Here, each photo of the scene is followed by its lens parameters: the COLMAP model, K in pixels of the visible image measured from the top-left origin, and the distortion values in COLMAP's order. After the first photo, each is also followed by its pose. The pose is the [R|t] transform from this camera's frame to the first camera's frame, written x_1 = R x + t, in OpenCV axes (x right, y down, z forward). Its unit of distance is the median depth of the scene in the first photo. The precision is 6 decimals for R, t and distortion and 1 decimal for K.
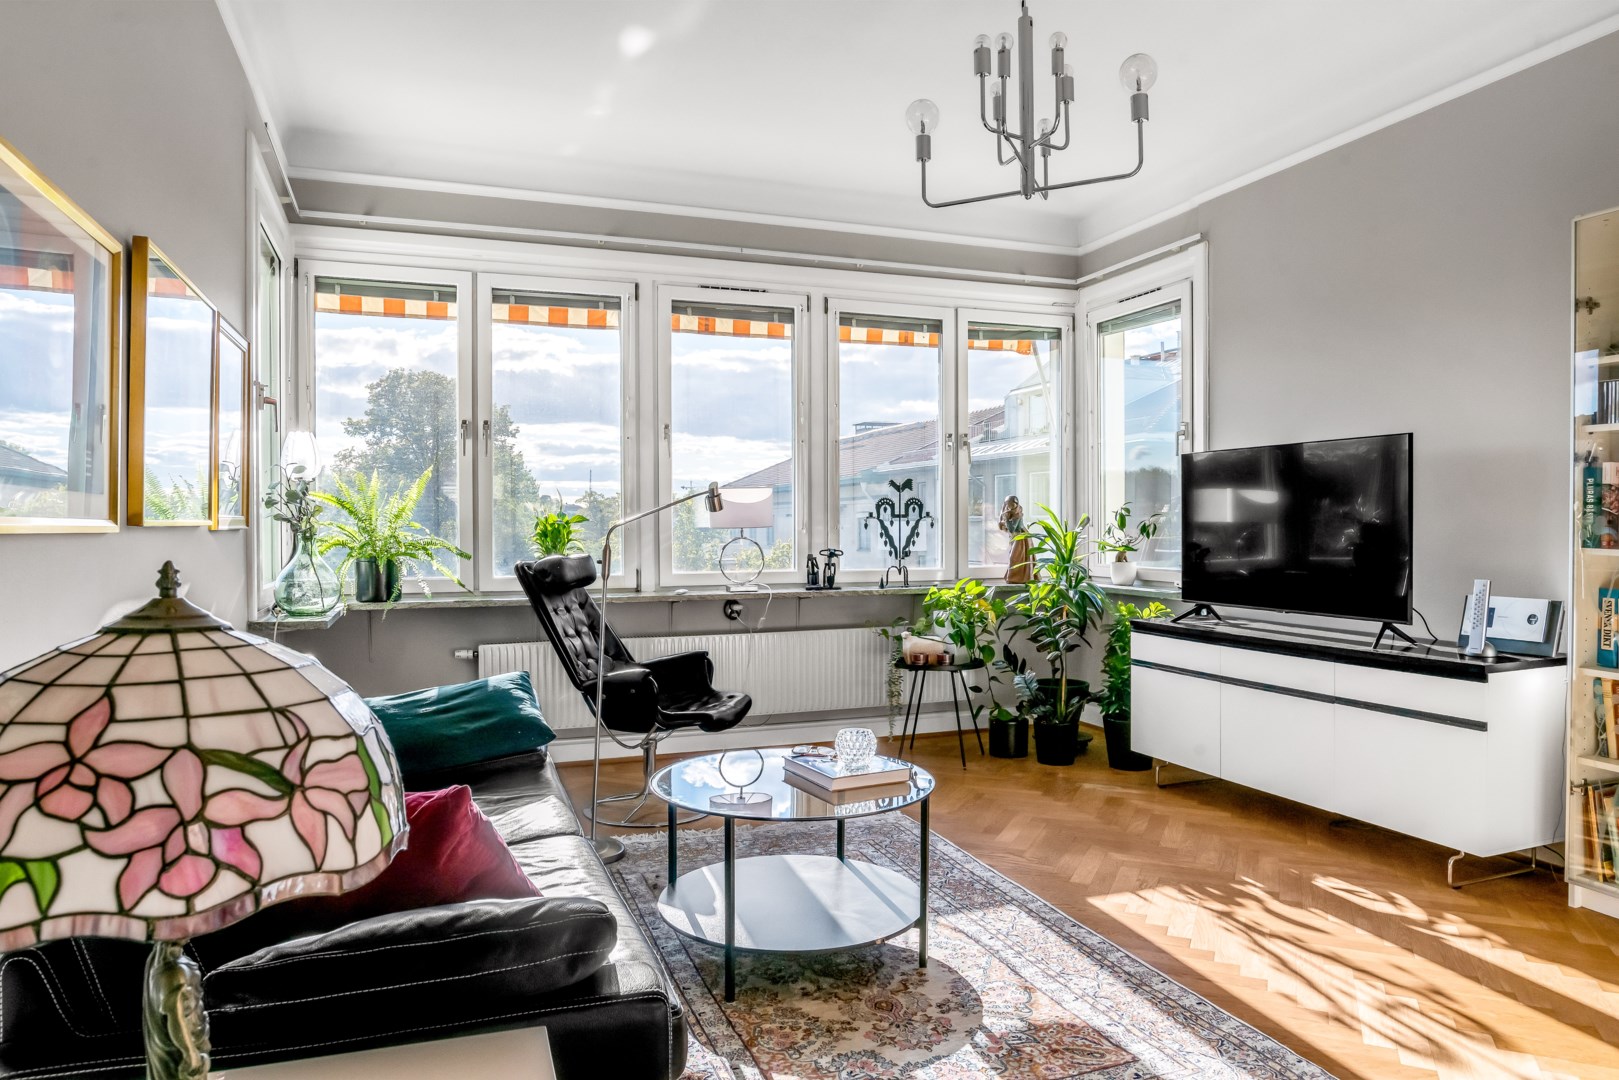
lens RADIAL K [[1038.8, 0, 809.5], [0, 1038.8, 540.0], [0, 0, 1]] dist [-0.037322, -0.000396]
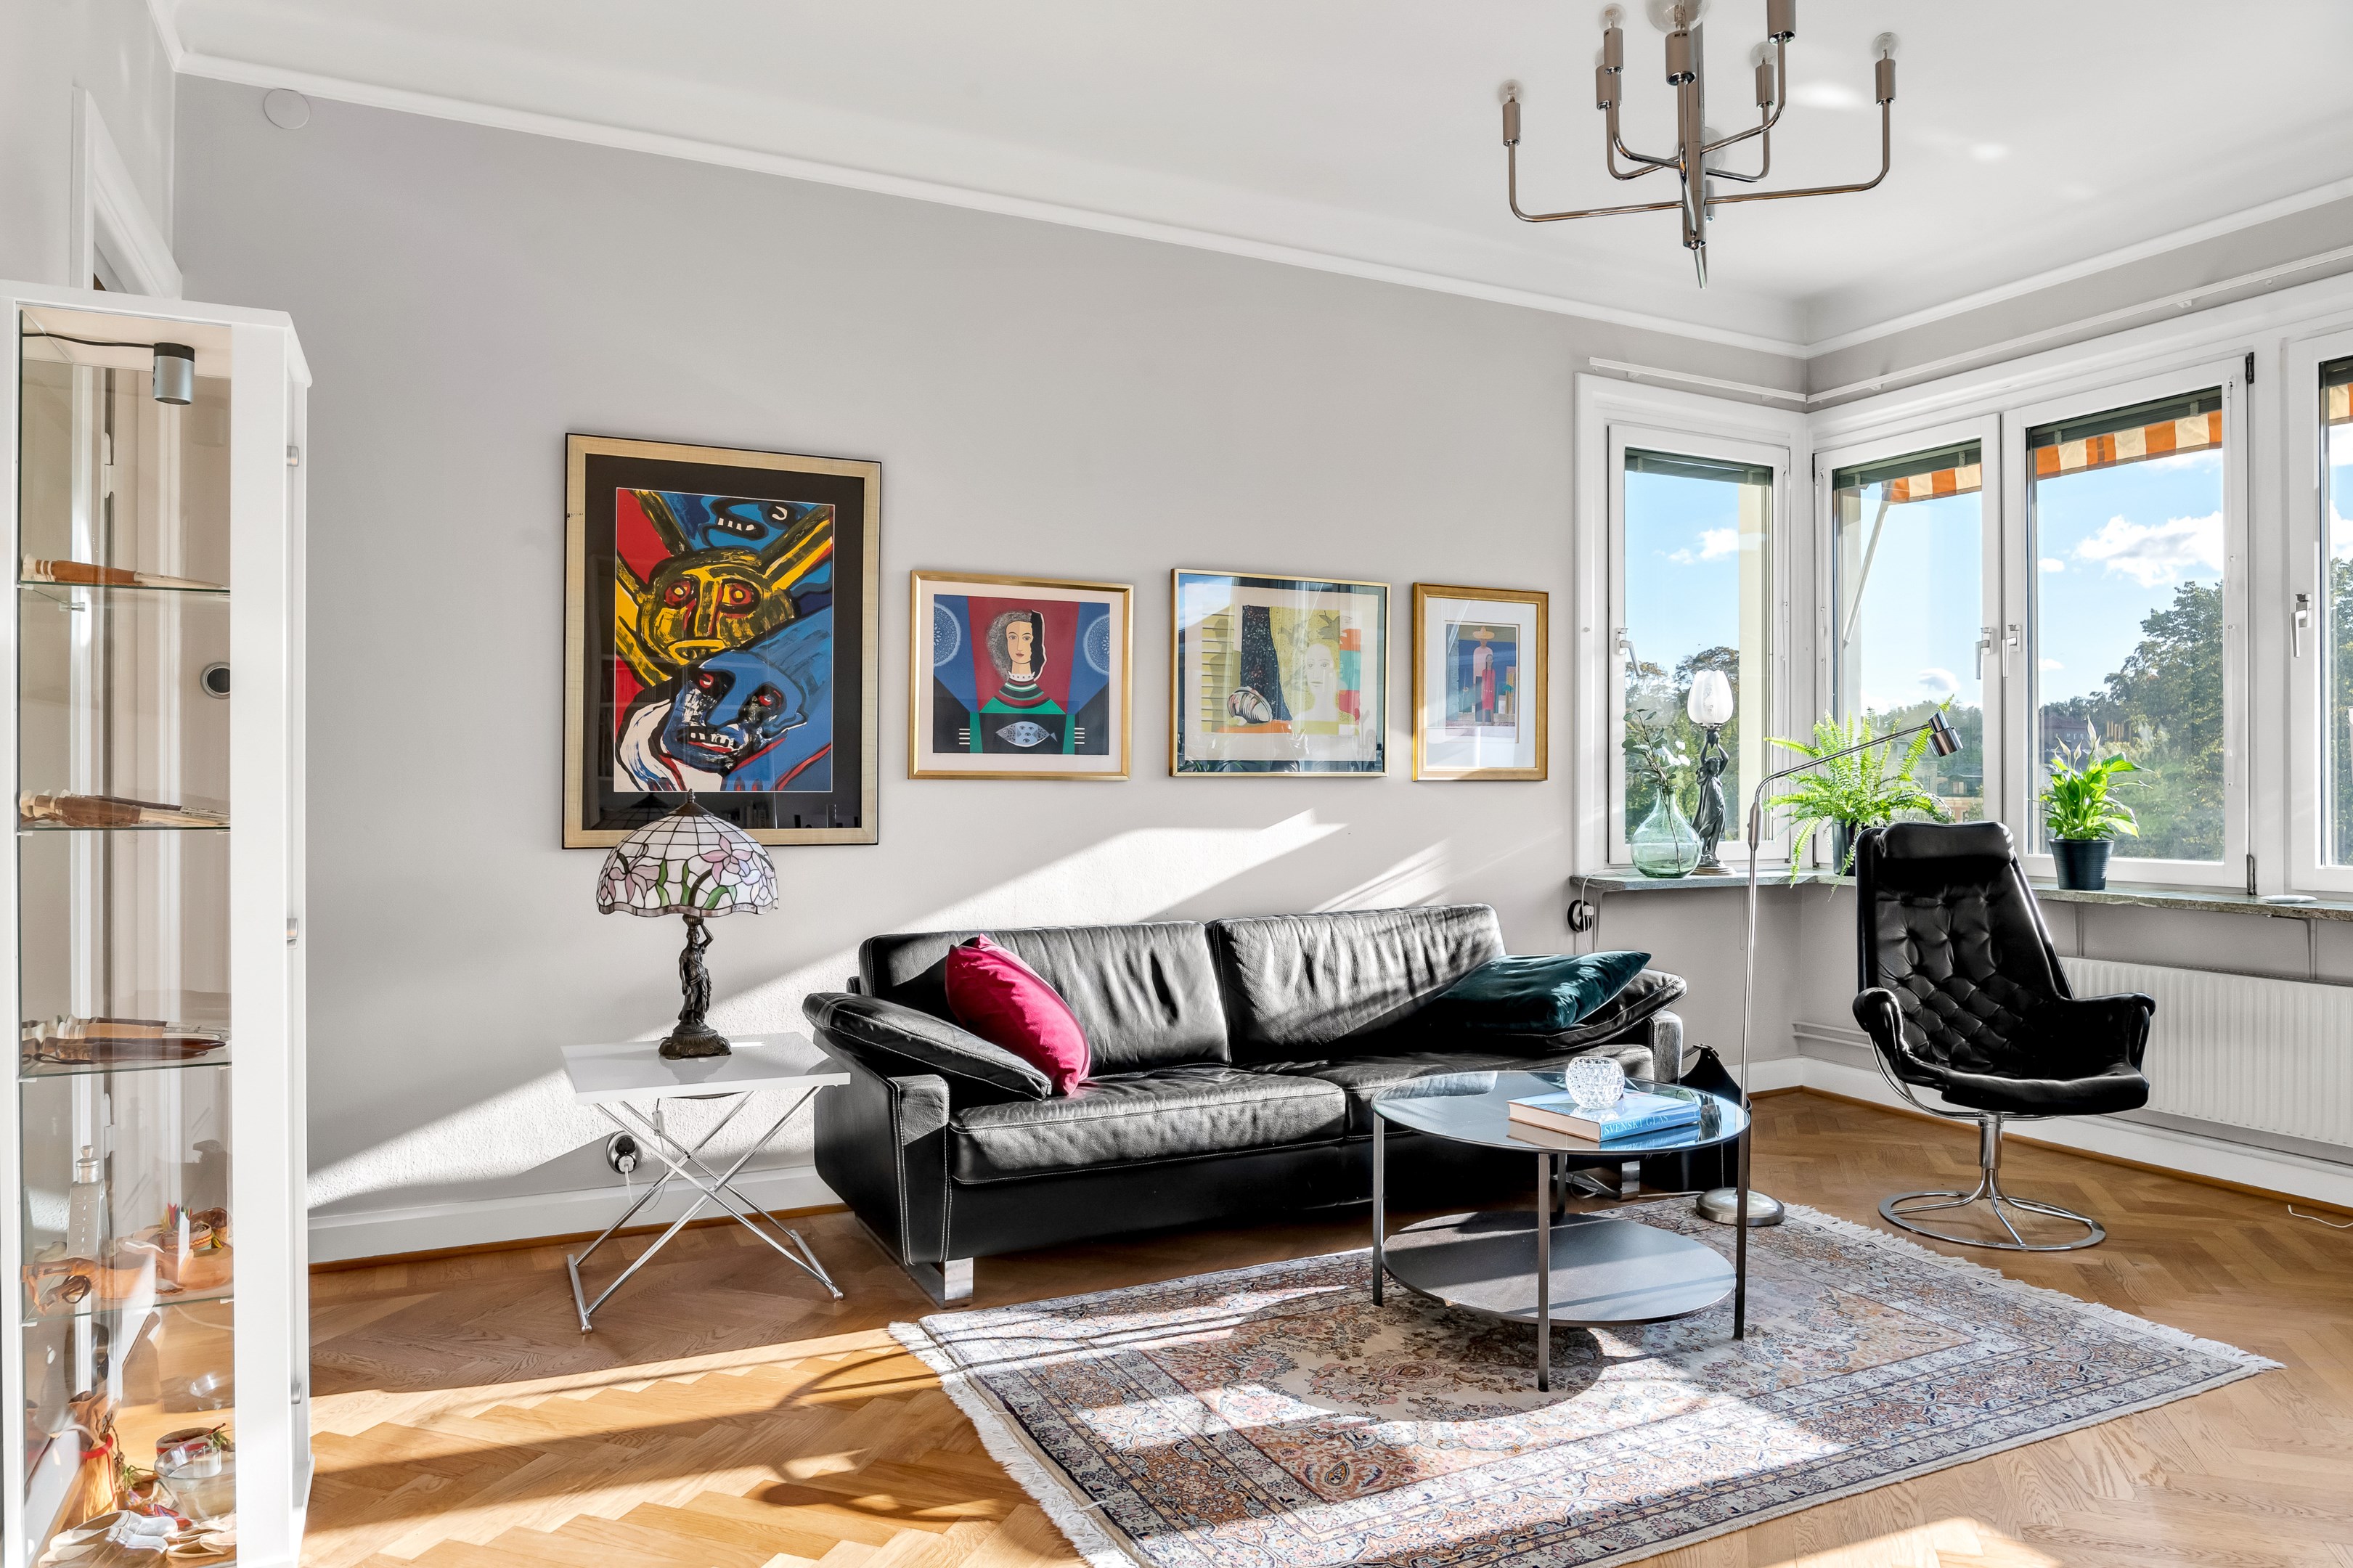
lens RADIAL K [[1526.6, 0, 1176.5], [0, 1526.6, 784.0], [0, 0, 1]] dist [-0.037909, -0.000185]
pose [[0.100926, 0.004578, -0.994883, 0.588297], [-0.015625, 0.999873, 0.003016, -0.003990], [0.994771, 0.015240, 0.100985, 0.329052]]
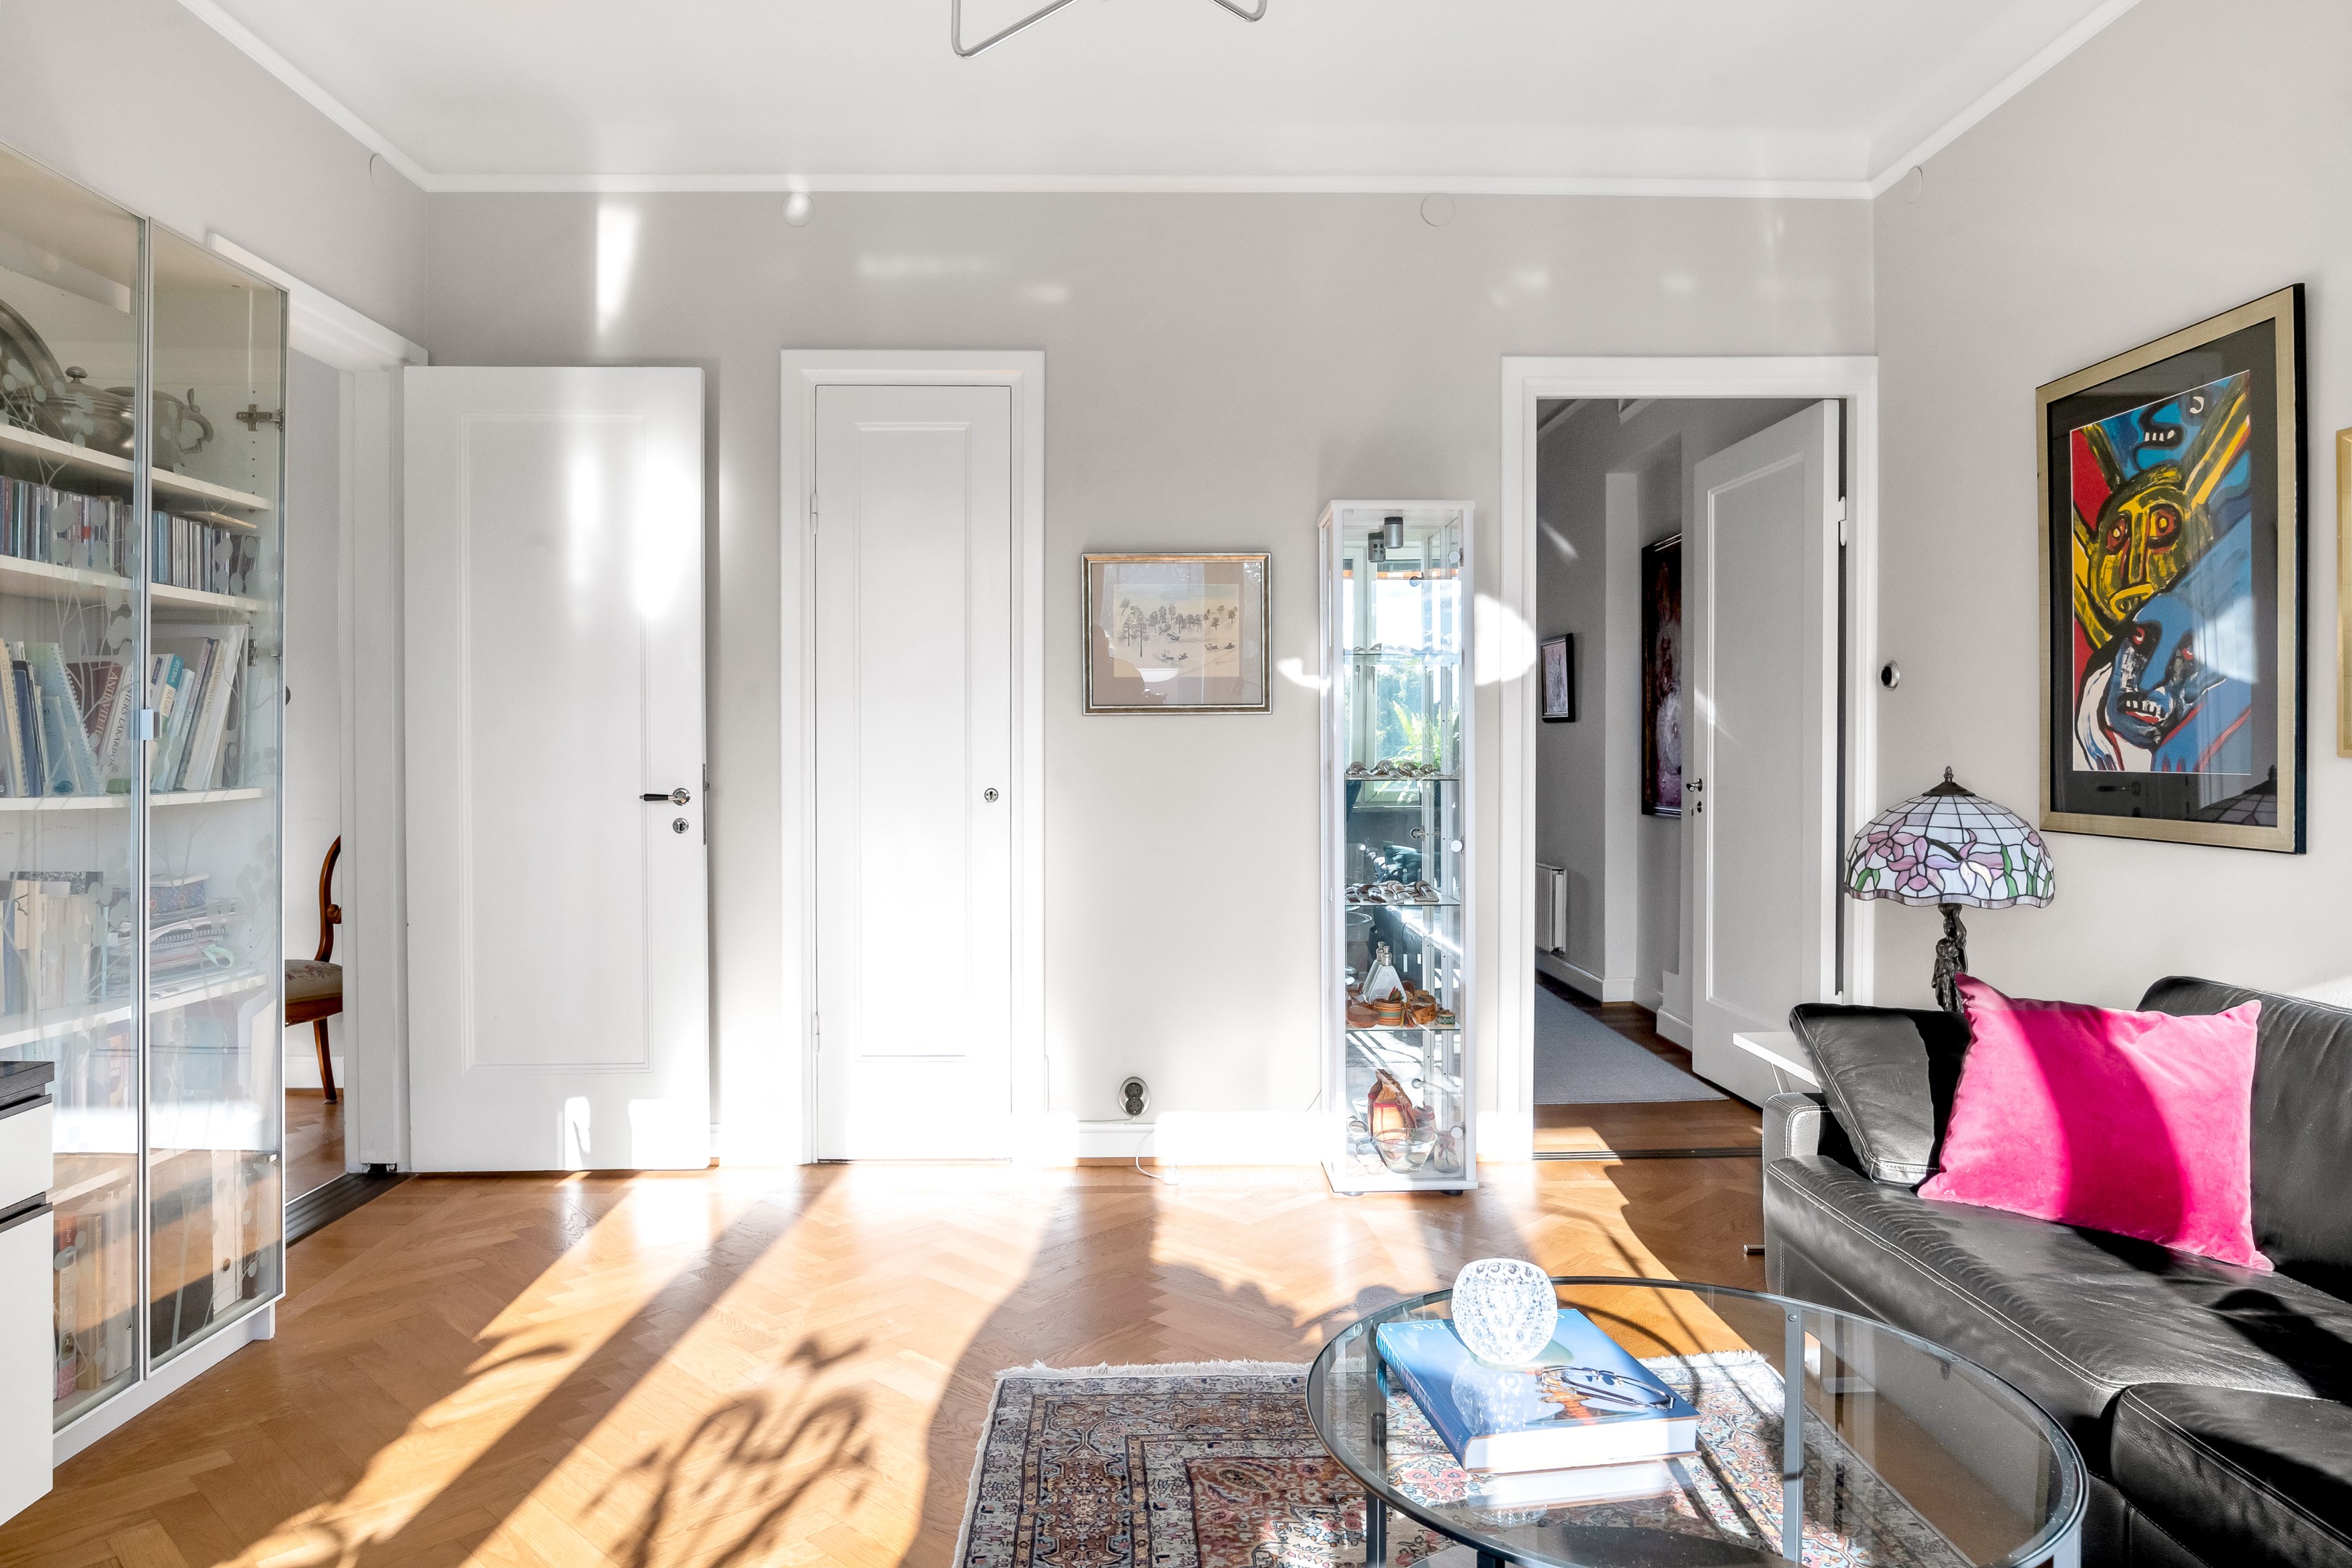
lens RADIAL K [[1483.2, 0, 1176.0], [0, 1483.2, 784.0], [0, 0, 1]] dist [-0.043011, -0.000868]
pose [[-0.946921, -0.005346, 0.321423, -0.004310], [0.006087, 0.999384, 0.034554, -0.012053], [-0.321410, 0.034677, -0.946305, 0.855860]]
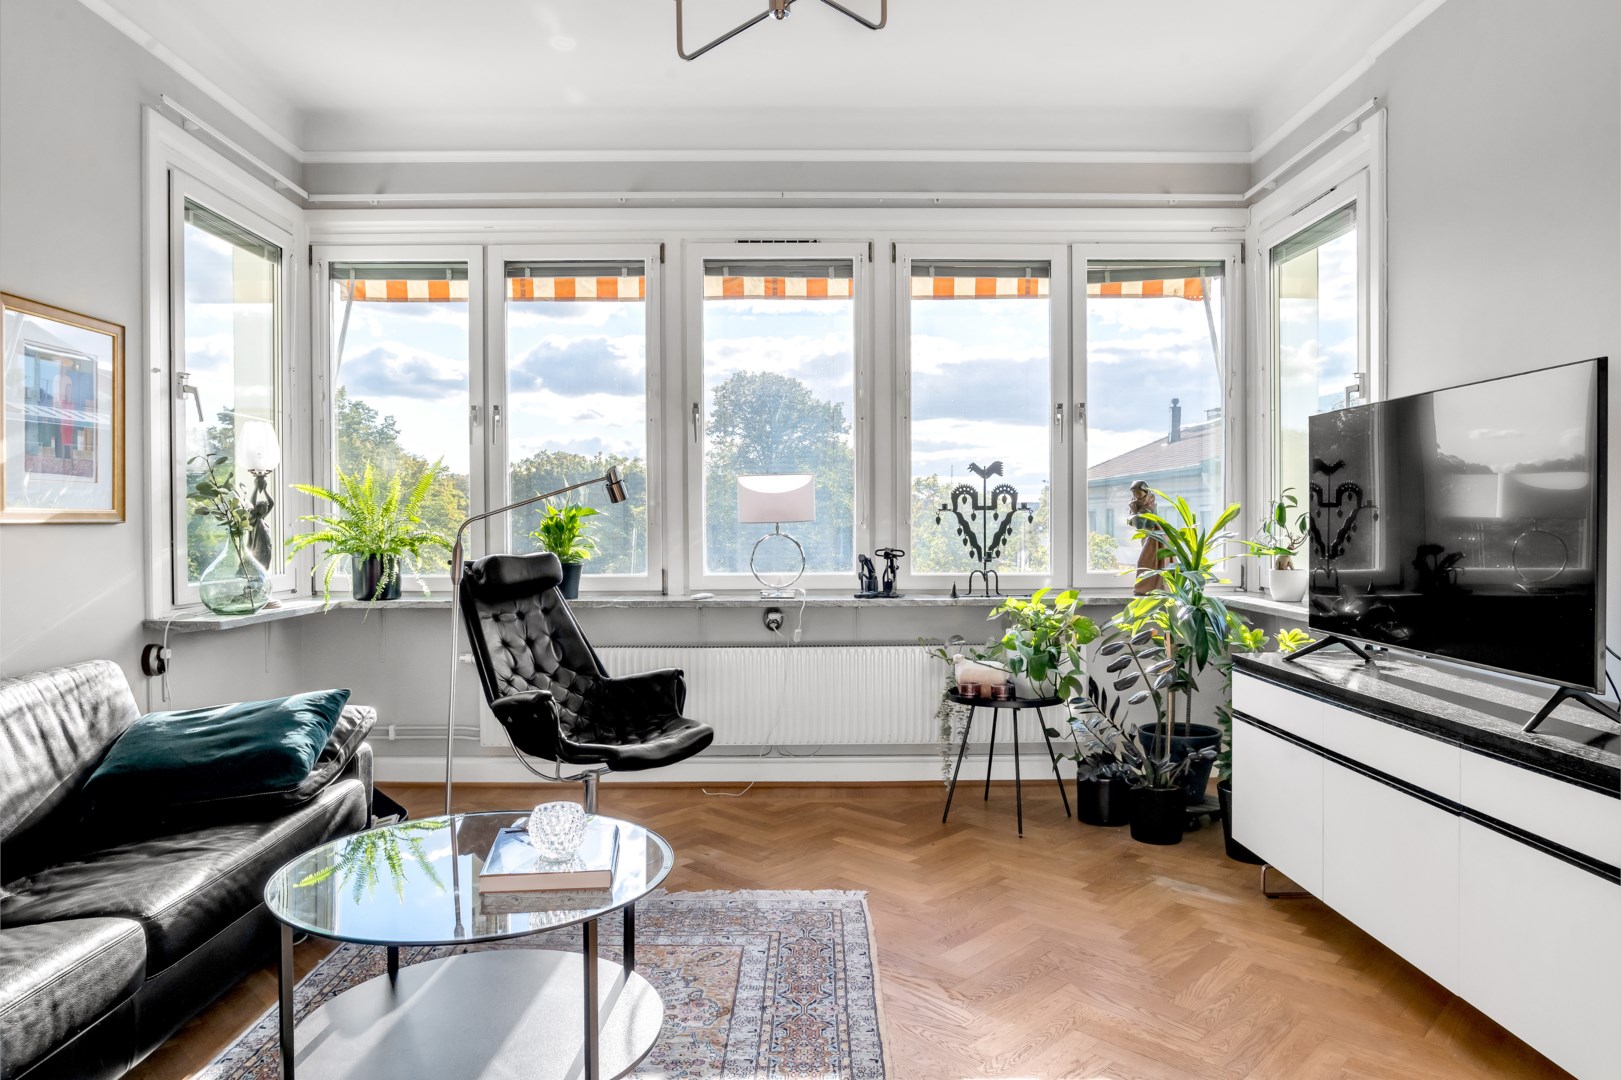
lens RADIAL K [[1035.7, 0, 810.5], [0, 1035.7, 540.0], [0, 0, 1]] dist [-0.031885, 0.003390]
pose [[0.941752, 0.006949, -0.336236, 0.245117], [-0.005127, 0.999967, 0.006306, -0.002864], [0.336269, -0.004215, 0.941757, 0.214753]]
